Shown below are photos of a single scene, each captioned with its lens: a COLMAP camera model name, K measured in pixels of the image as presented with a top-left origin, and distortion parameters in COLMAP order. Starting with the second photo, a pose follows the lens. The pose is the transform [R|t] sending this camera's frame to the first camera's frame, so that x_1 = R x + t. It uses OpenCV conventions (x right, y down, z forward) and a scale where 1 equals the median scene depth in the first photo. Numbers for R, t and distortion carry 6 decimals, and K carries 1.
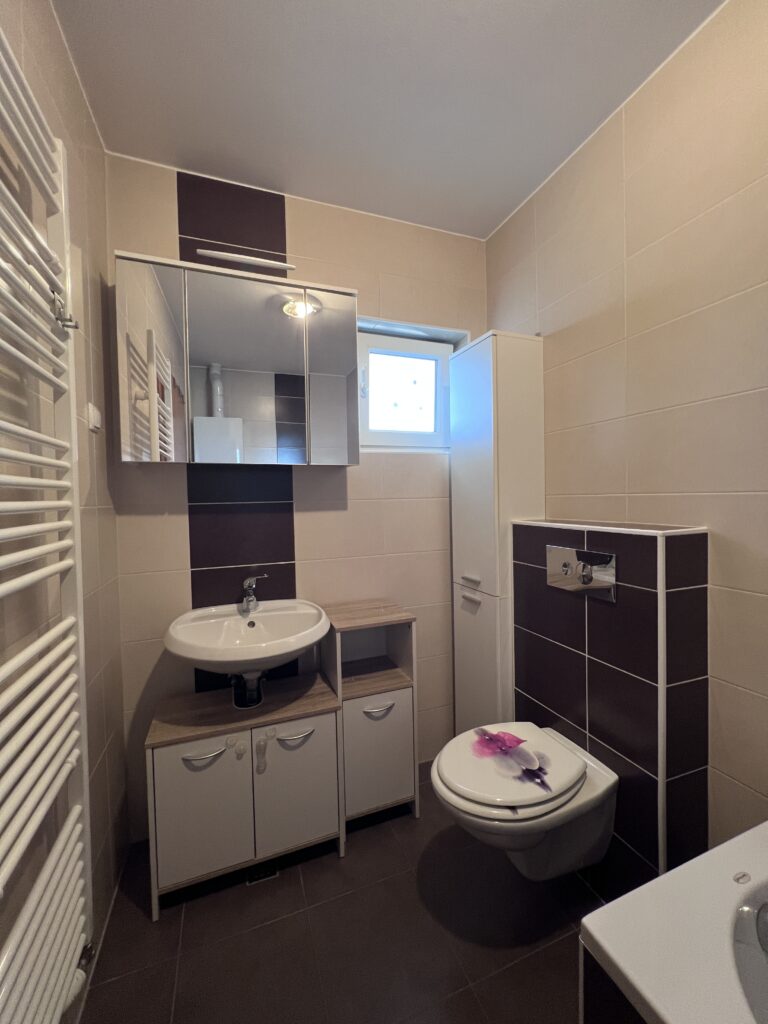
lens RADIAL K [[408.0, 0, 384.0], [0, 408.0, 512.0], [0, 0, 1]] dist [-0.000536, 0.000222]
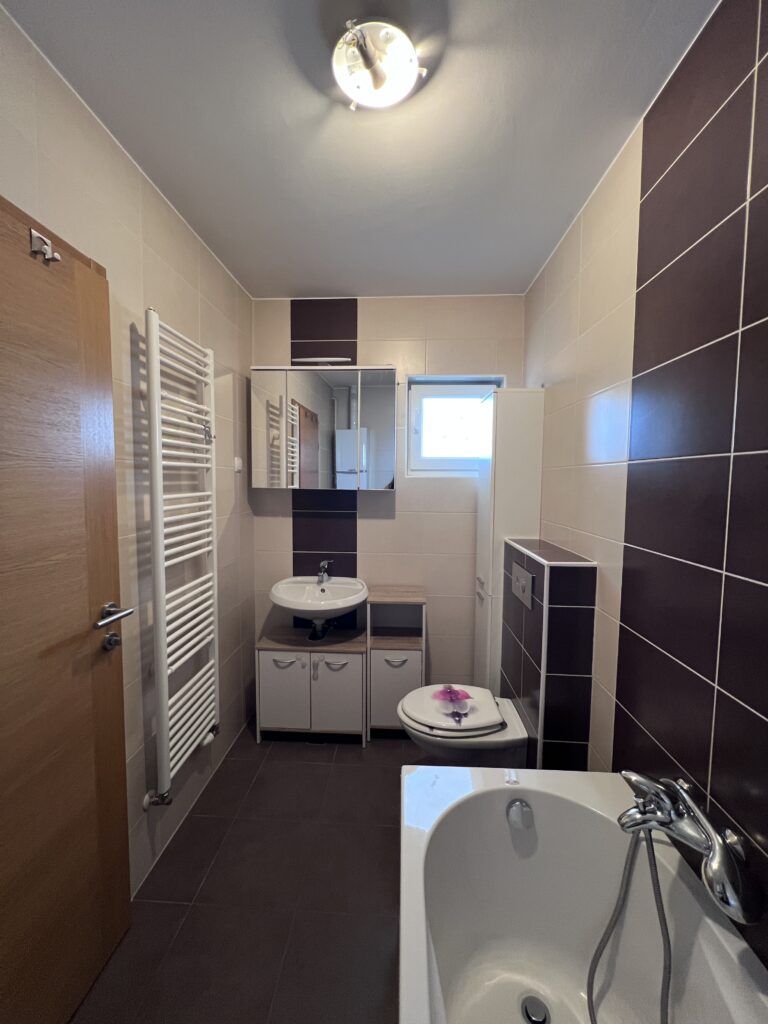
lens RADIAL K [[409.3, 0, 384.0], [0, 409.3, 512.0], [0, 0, 1]] dist [0.000148, 0.000524]
pose [[0.914198, 0.060036, -0.400796, 0.518455], [-0.040626, 0.997561, 0.056760, -0.127342], [0.403226, -0.035607, 0.914407, -0.338276]]
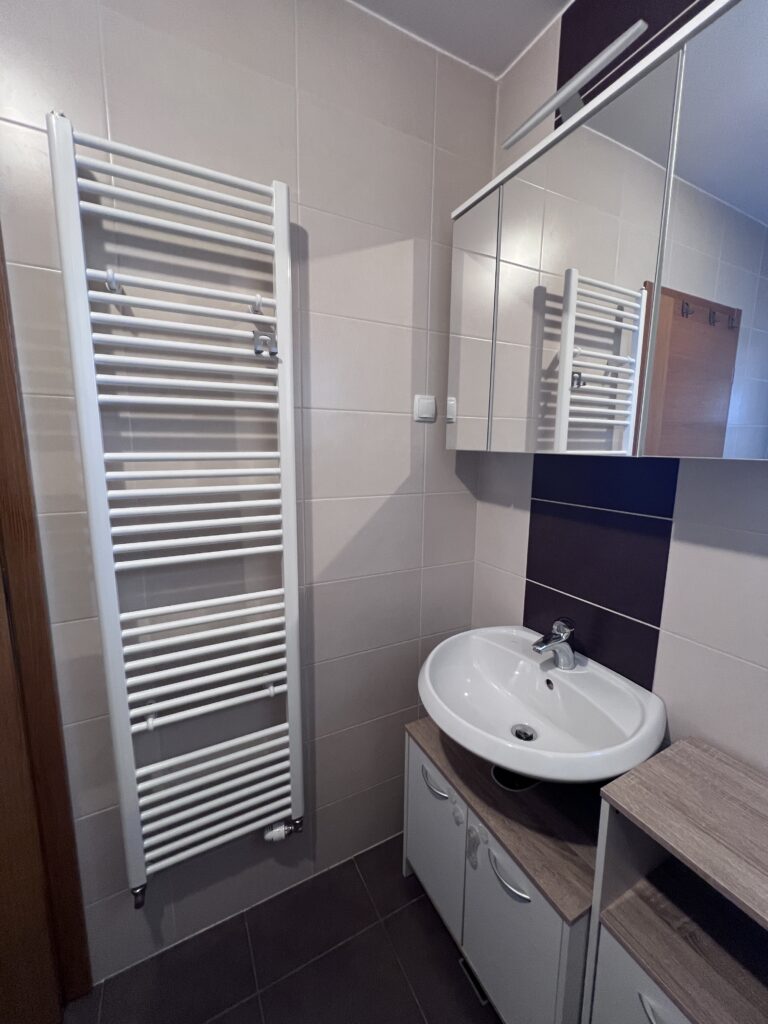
lens RADIAL K [[404.7, 0, 384.0], [0, 404.7, 512.0], [0, 0, 1]] dist [-0.014762, 0.000097]
pose [[0.118981, 0.177811, -0.976845, 0.266143], [-0.043167, 0.983830, 0.173825, -0.123897], [0.991958, 0.021486, 0.124733, 0.658620]]
